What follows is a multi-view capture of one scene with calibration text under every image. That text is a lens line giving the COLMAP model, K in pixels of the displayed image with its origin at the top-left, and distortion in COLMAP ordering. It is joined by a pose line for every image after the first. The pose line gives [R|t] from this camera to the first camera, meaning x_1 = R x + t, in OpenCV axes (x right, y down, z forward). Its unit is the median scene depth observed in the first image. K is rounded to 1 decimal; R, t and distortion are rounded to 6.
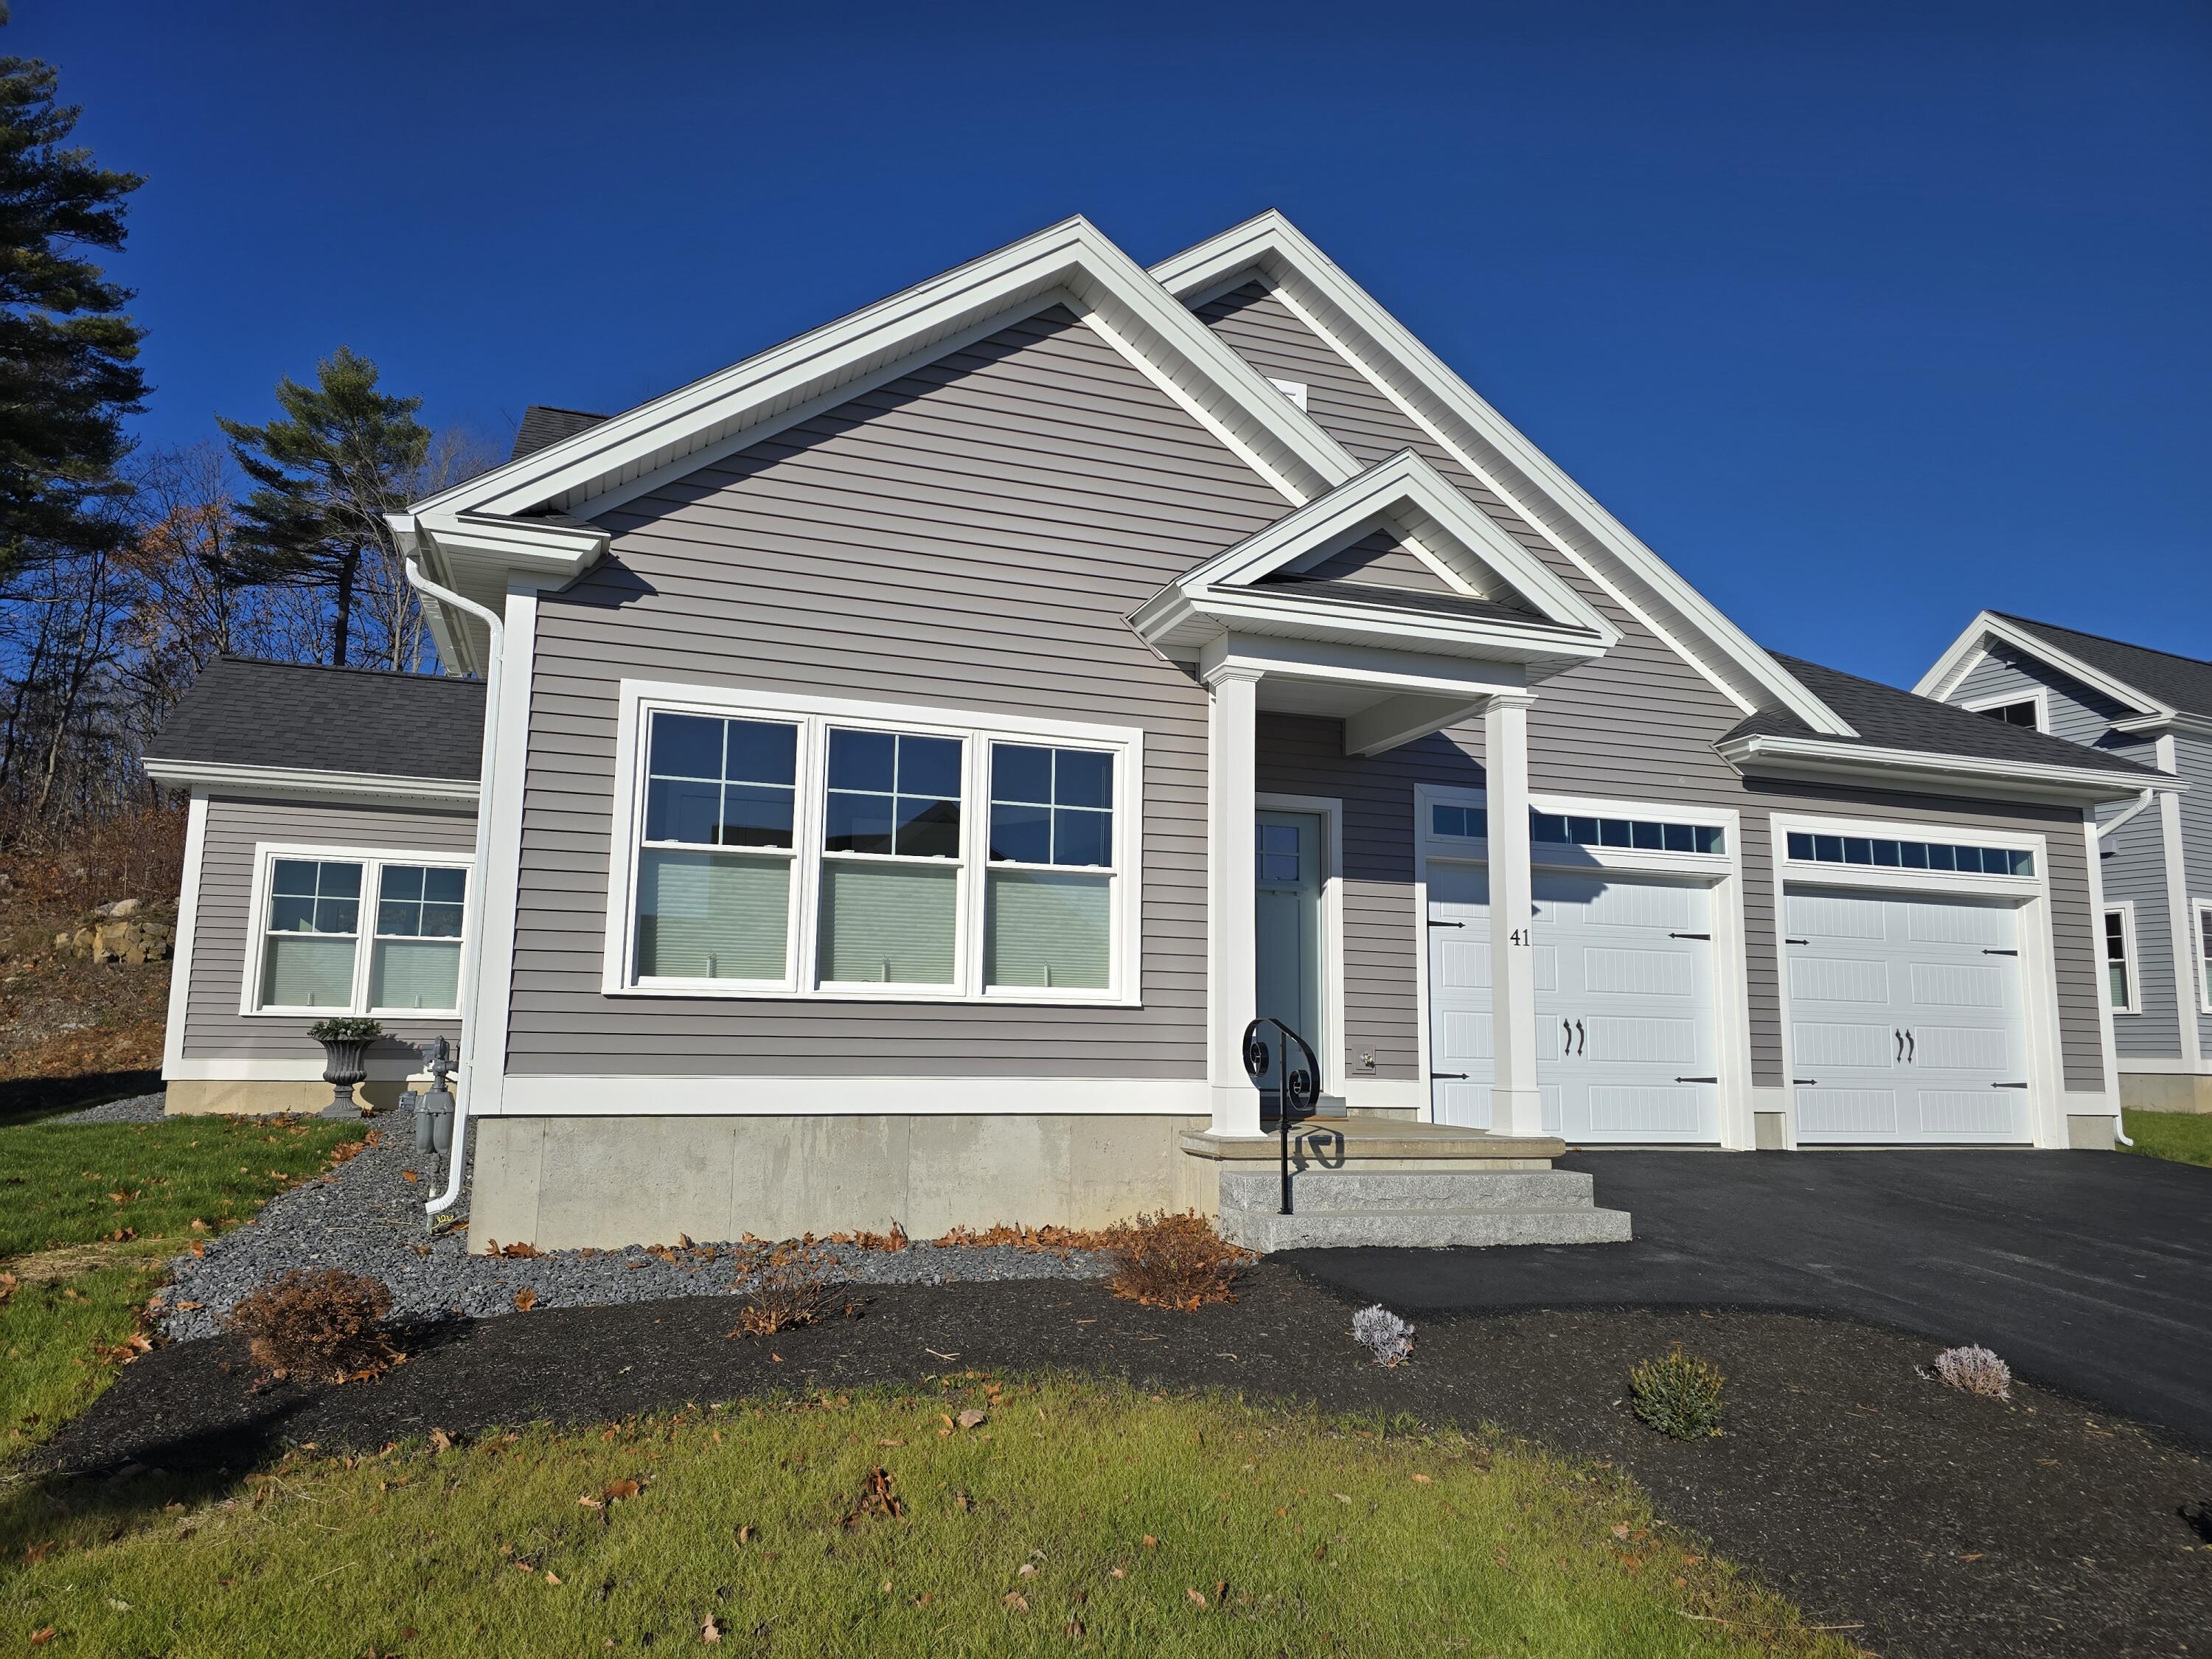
lens RADIAL K [[1470.8, 0, 1096.5], [0, 1470.8, 850.0], [0, 0, 1]] dist [0.087078, -0.074324]
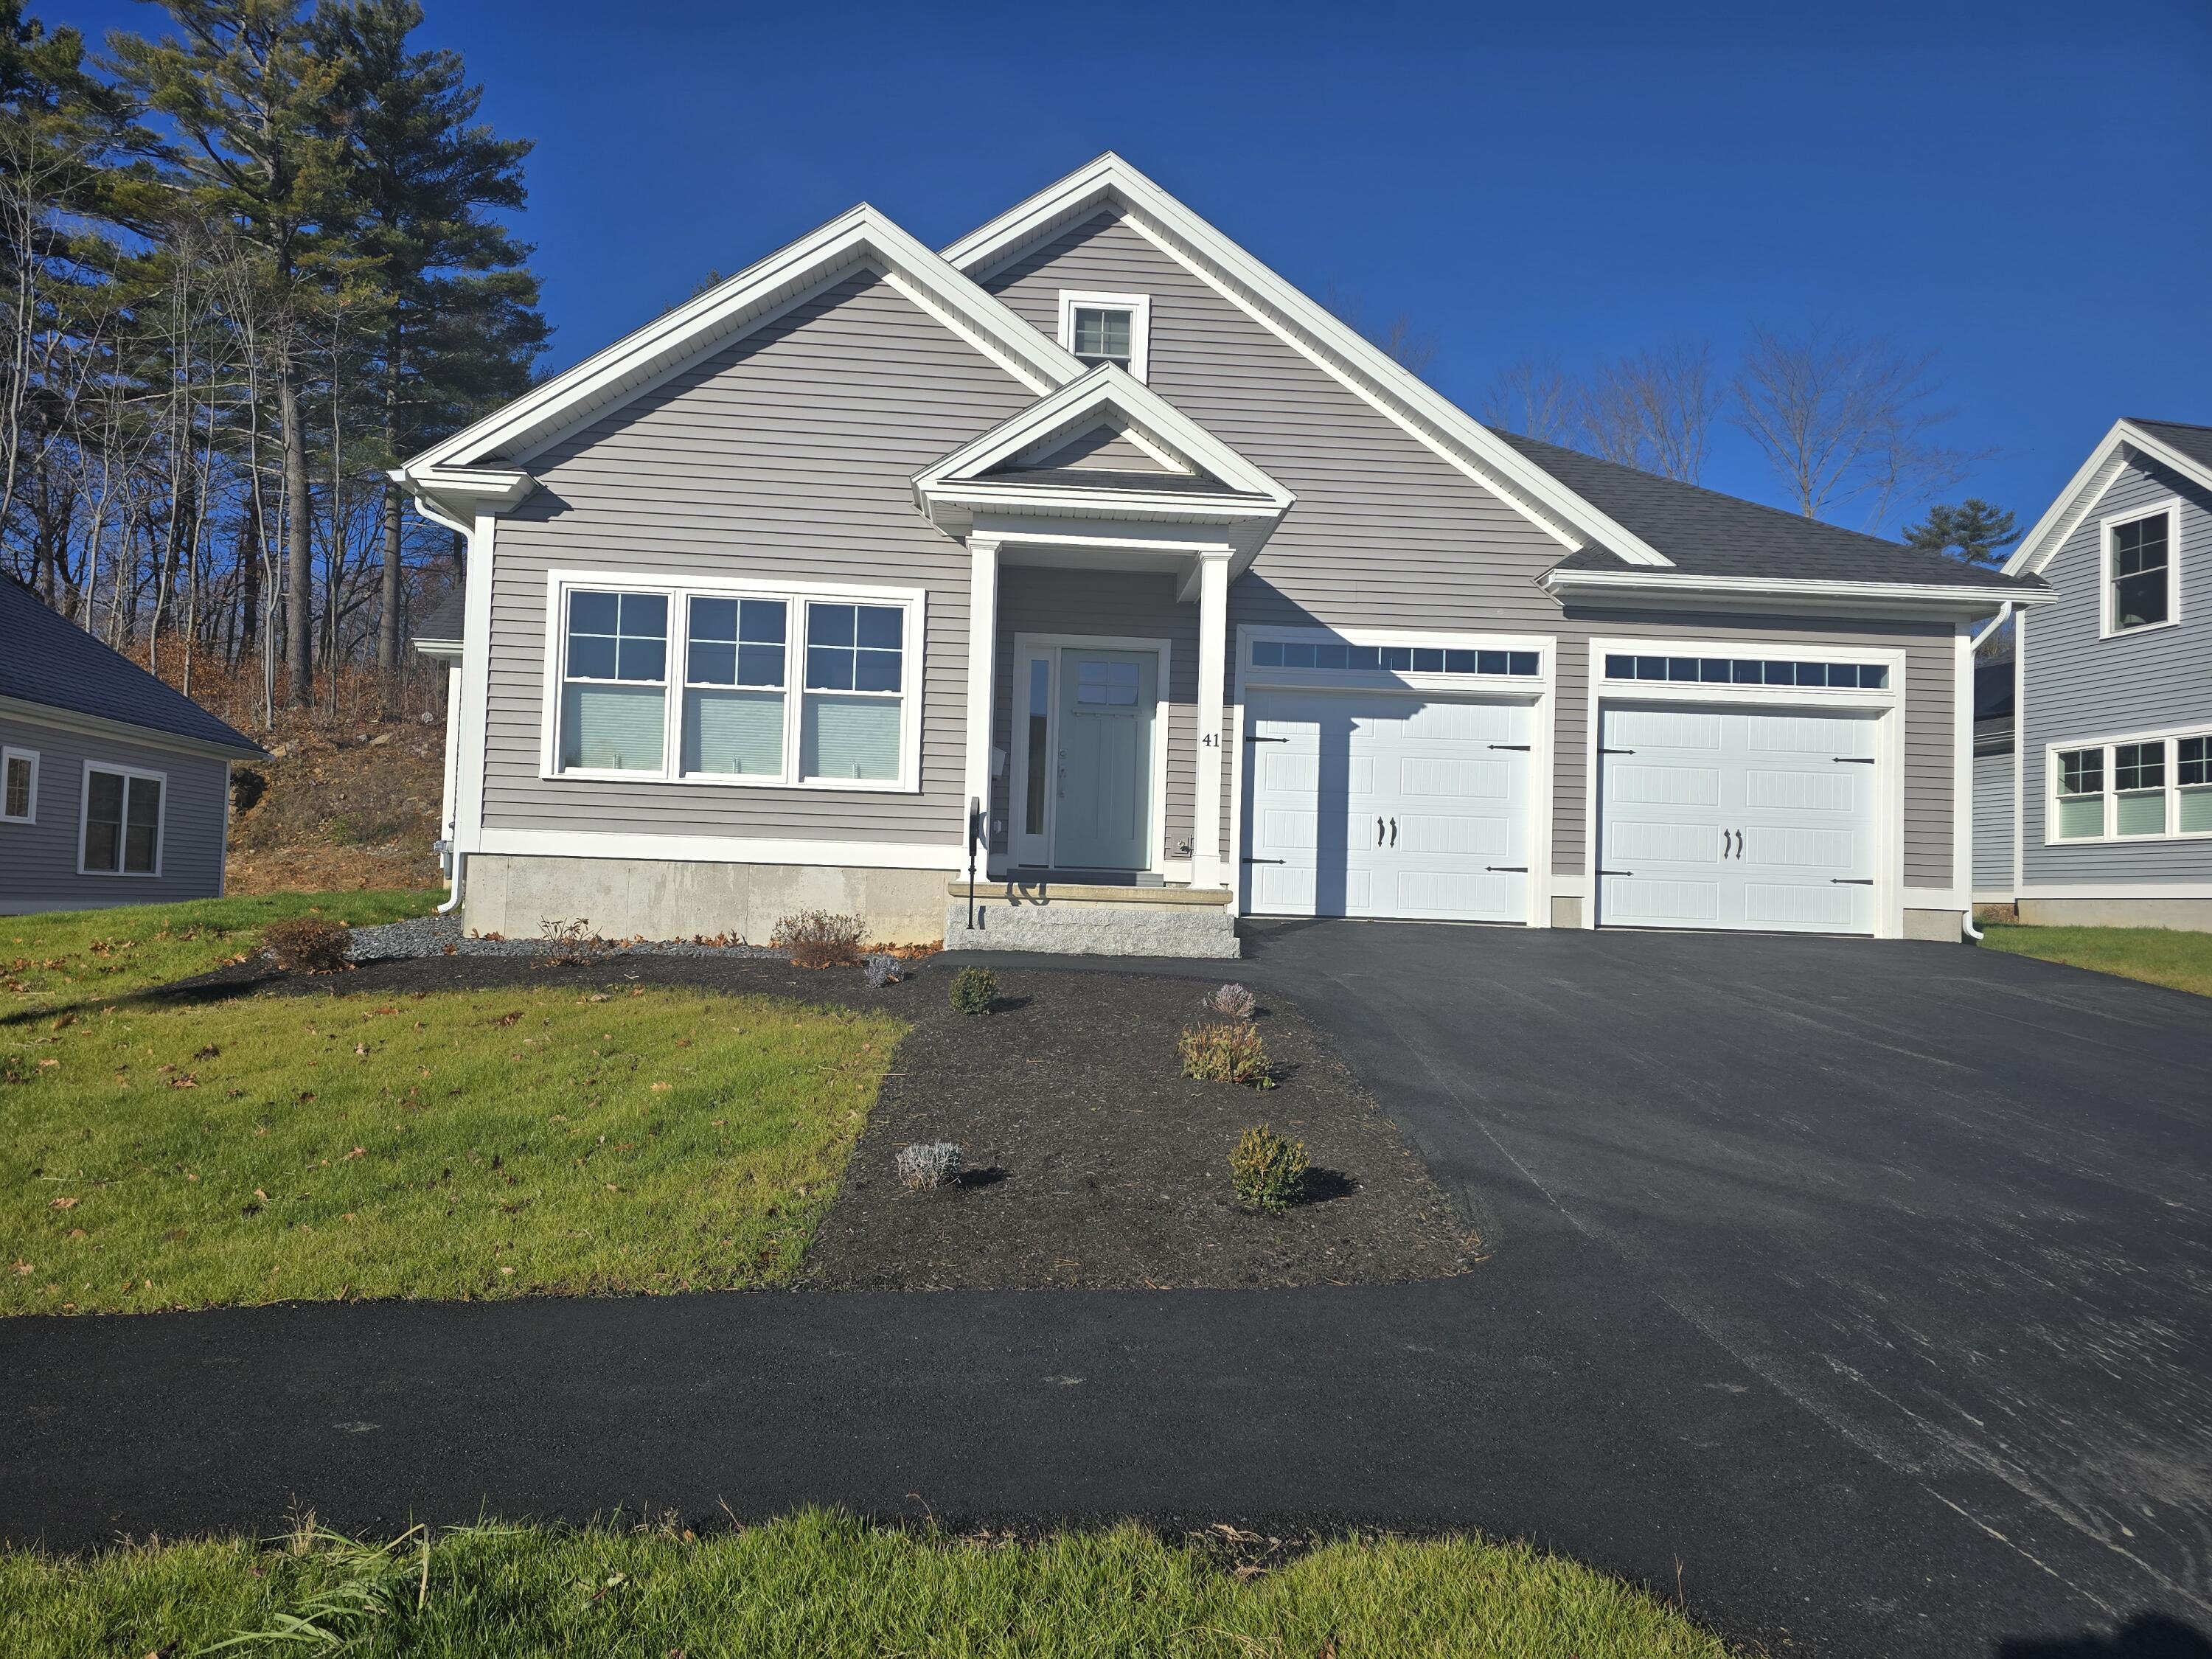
lens RADIAL K [[1480.2, 0, 1087.5], [0, 1480.2, 847.1], [0, 0, 1]] dist [0.091113, -0.086853]
pose [[0.962420, 0.003848, -0.271540, 0.411245], [0.019580, 0.996314, 0.083517, 0.032588], [0.270860, -0.085695, 0.958797, -0.219257]]
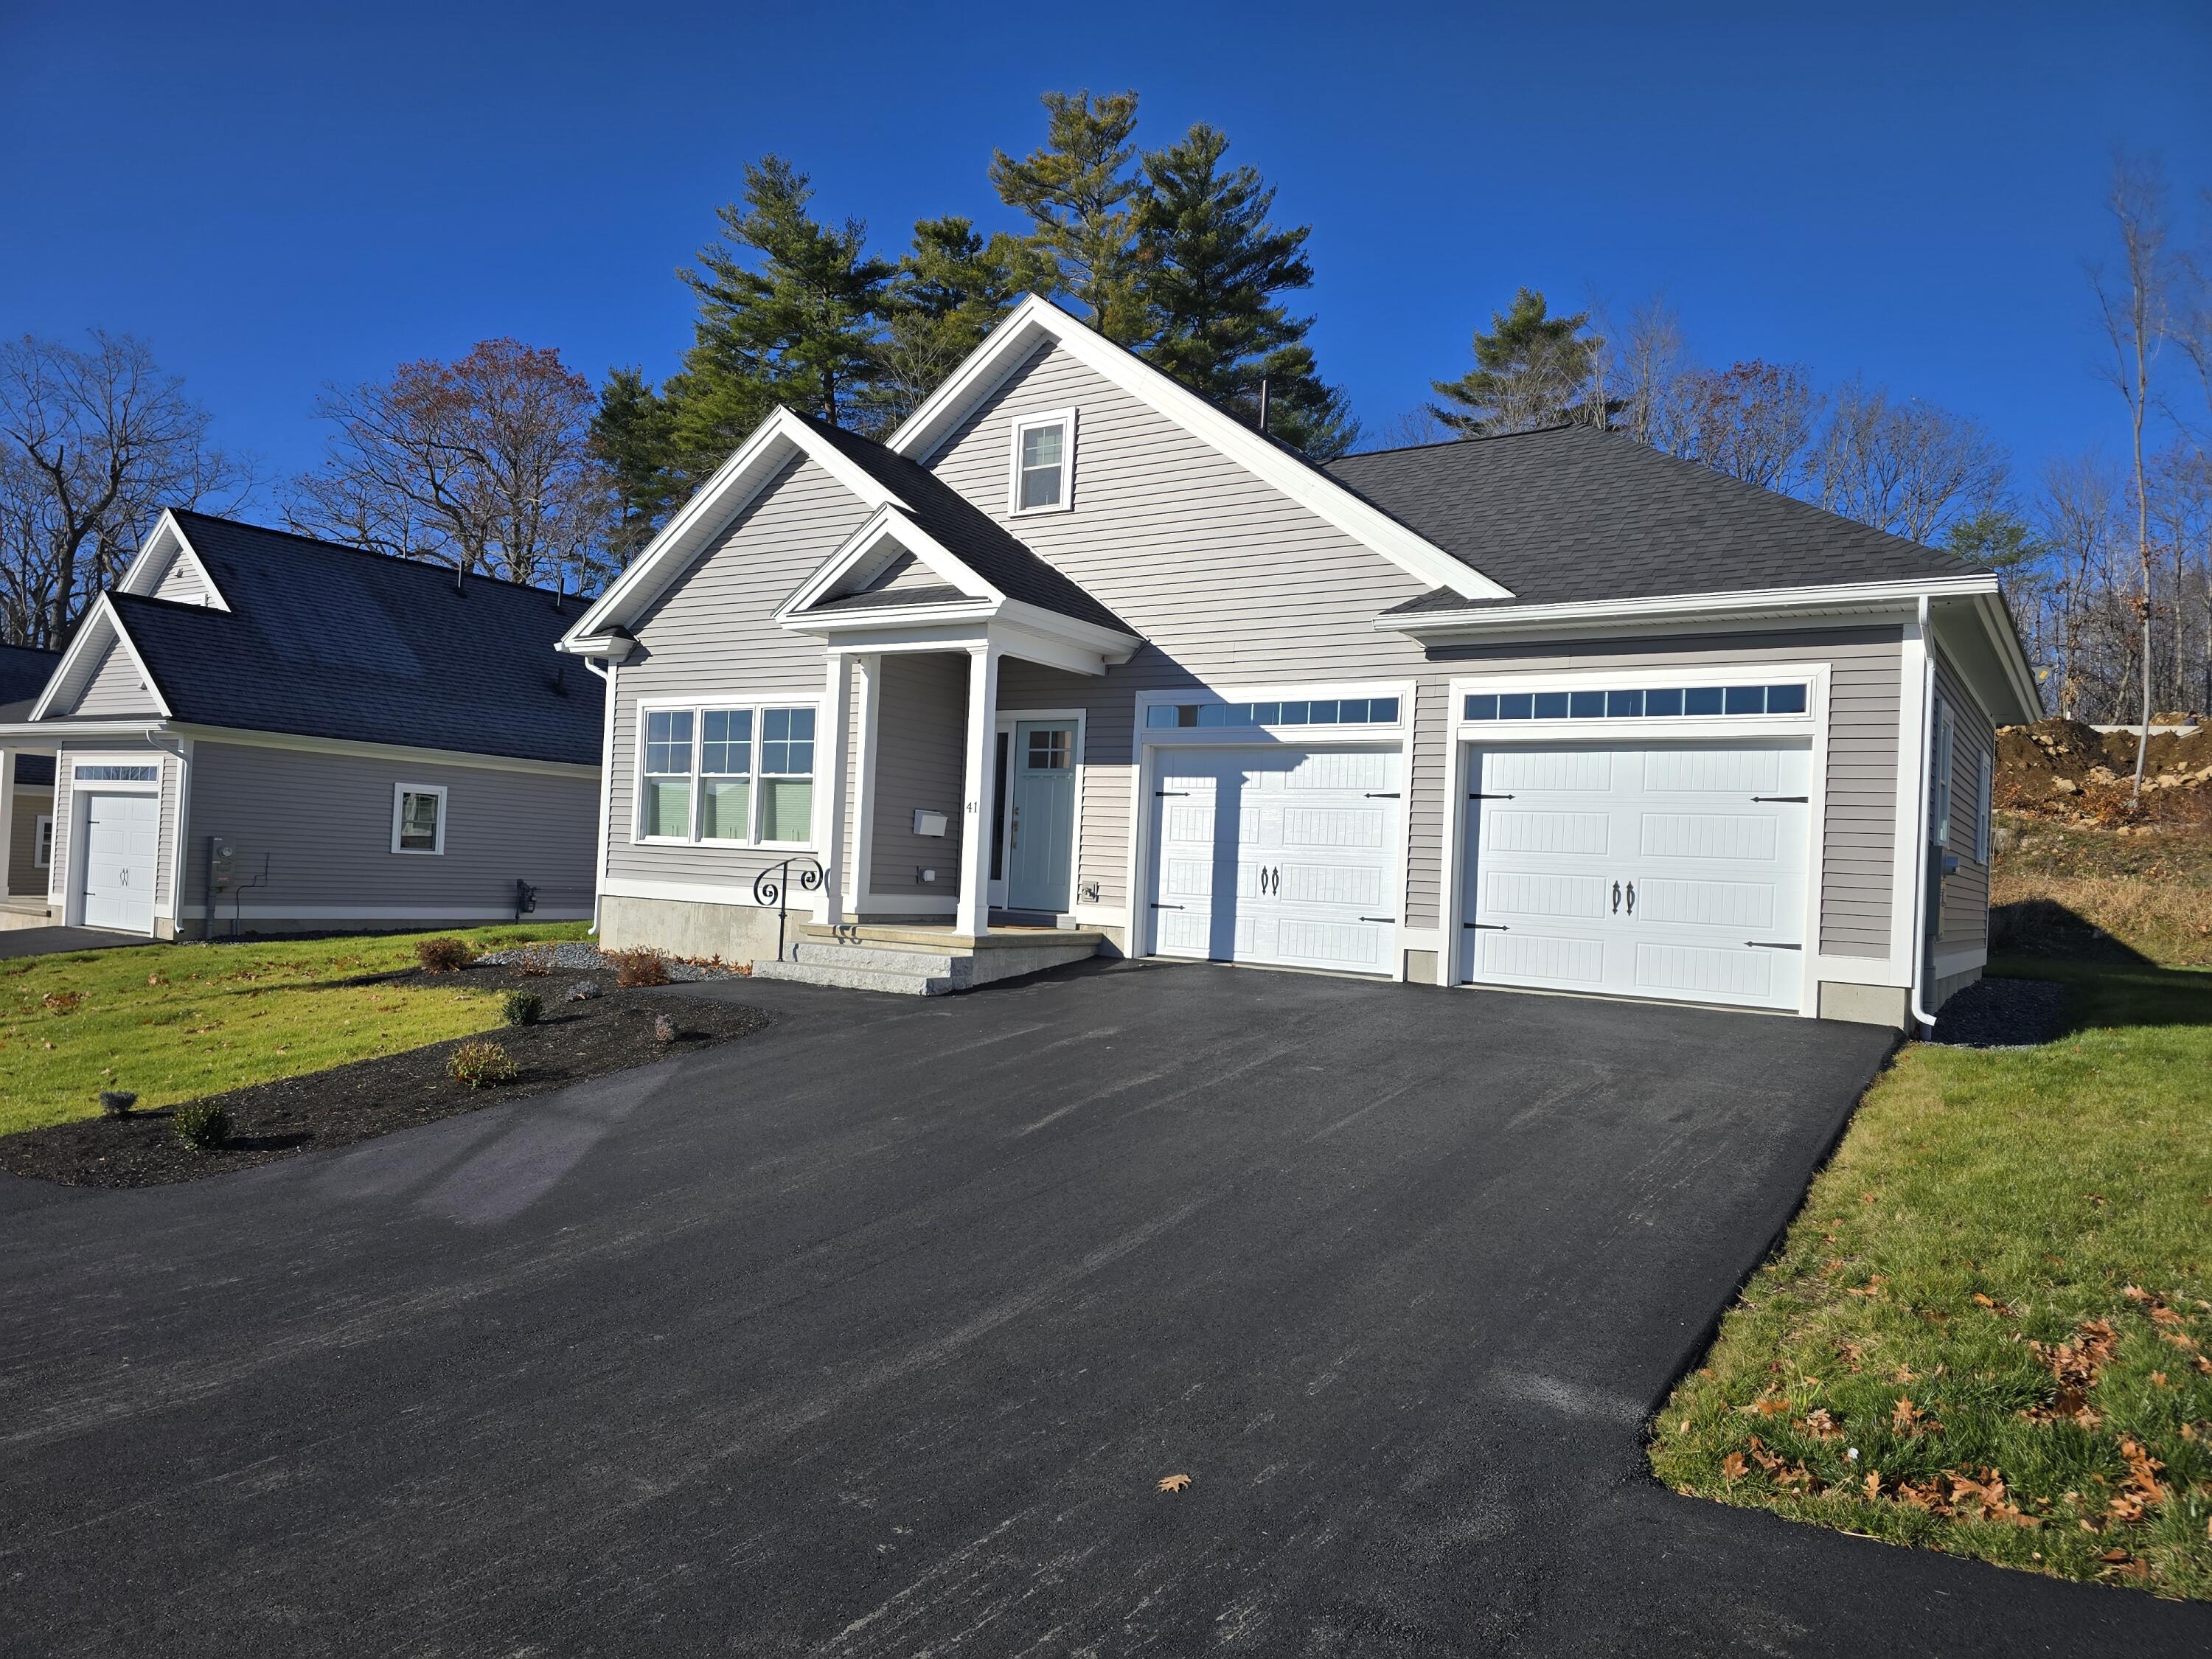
lens RADIAL K [[1486.3, 0, 1087.6], [0, 1486.3, 850.4], [0, 0, 1]] dist [0.082886, -0.076248]
pose [[0.589782, 0.001485, -0.807561, 1.223426], [0.071131, 0.996016, 0.053780, 0.022863], [0.804424, -0.089161, 0.587327, 0.149714]]
